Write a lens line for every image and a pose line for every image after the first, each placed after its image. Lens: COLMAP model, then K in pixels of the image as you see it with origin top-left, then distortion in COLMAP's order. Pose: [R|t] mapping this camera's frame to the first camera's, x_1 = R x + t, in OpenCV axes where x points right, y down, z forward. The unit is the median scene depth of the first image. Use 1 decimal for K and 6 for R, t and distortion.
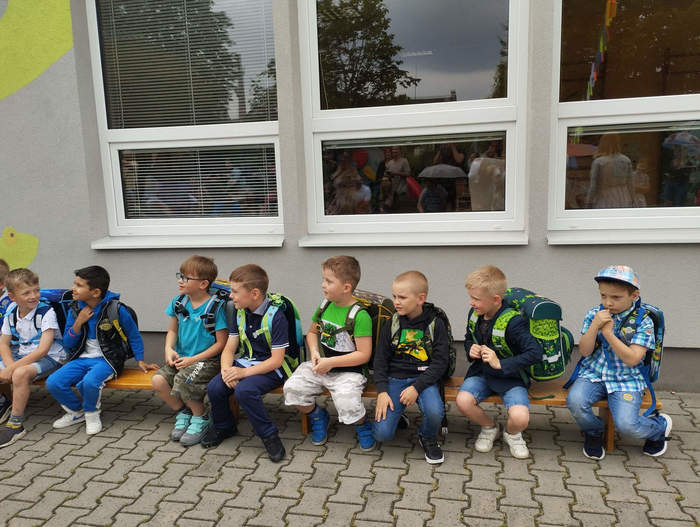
lens RADIAL K [[573.7, 0, 346.9], [0, 573.7, 264.7], [0, 0, 1]] dist [0.099093, -0.129722]
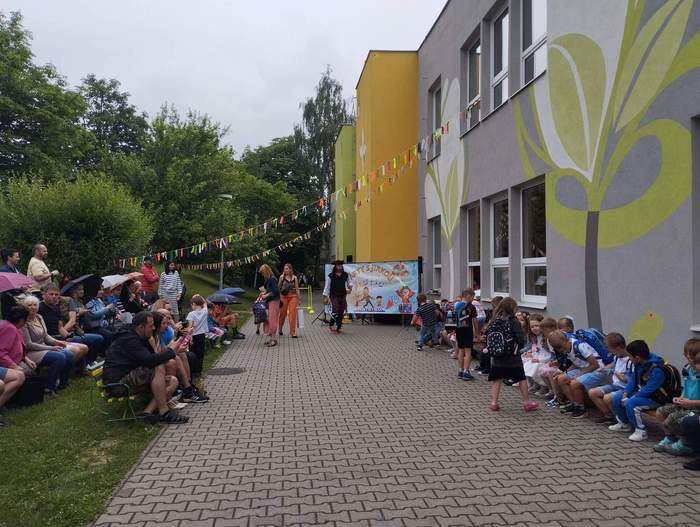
lens RADIAL K [[573.7, 0, 346.9], [0, 573.7, 264.7], [0, 0, 1]] dist [0.099093, -0.129722]
pose [[0.318734, 0.018322, -0.947667, 0.719116], [-0.155430, 0.987289, -0.033189, -0.007845], [0.935013, 0.157874, 0.317531, -0.289572]]
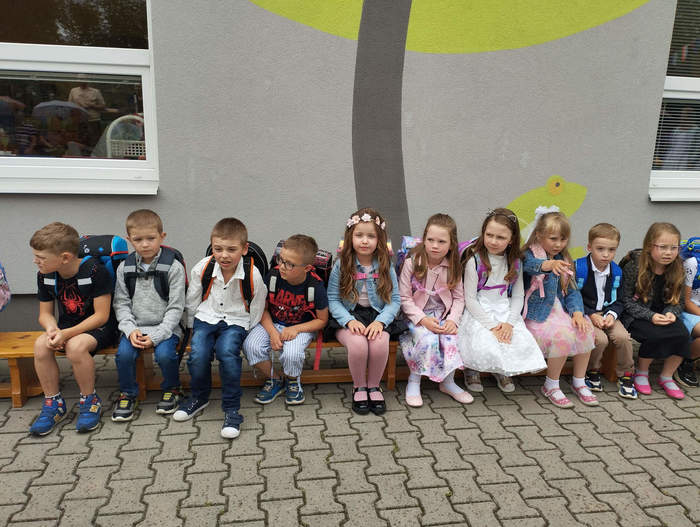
lens RADIAL K [[600.5, 0, 331.3], [0, 600.5, 253.8], [0, 0, 1]] dist [0.057151, -0.002149]
pose [[0.921018, -0.022961, 0.388843, -1.468896], [-0.000420, 0.998202, 0.059939, -0.000227], [-0.389520, -0.055368, 0.919352, 0.311547]]
